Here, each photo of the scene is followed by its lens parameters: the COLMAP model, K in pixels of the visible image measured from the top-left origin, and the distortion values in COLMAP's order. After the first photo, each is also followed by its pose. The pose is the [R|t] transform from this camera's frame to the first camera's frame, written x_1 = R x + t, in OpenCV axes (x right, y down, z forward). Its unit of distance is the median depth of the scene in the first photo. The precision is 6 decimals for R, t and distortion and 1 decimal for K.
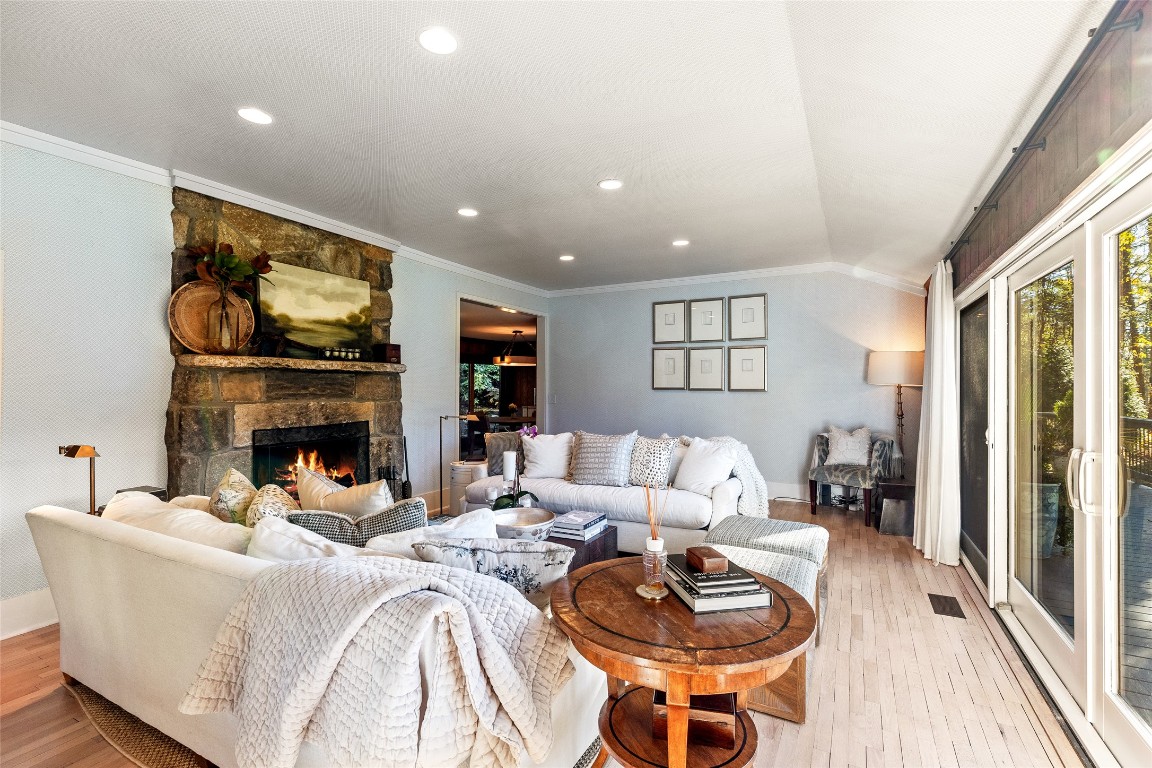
lens RADIAL K [[525.1, 0, 579.6], [0, 525.1, 370.2], [0, 0, 1]] dist [0.000499, 0.000166]
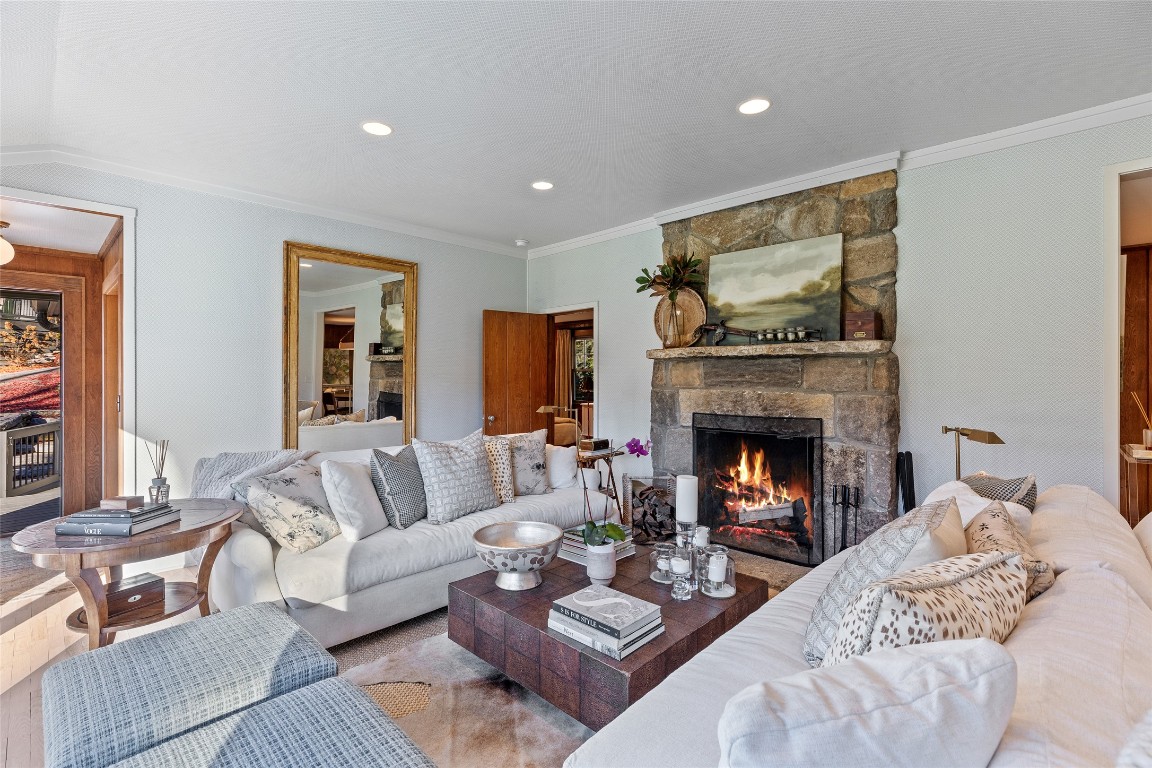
lens RADIAL K [[525.1, 0, 579.6], [0, 525.1, 370.2], [0, 0, 1]] dist [0.000499, 0.000166]
pose [[-0.279510, -0.009553, -0.960095, 0.461290], [0.029420, 0.999396, -0.018509, 0.032079], [0.959692, -0.033420, -0.279060, 0.942665]]
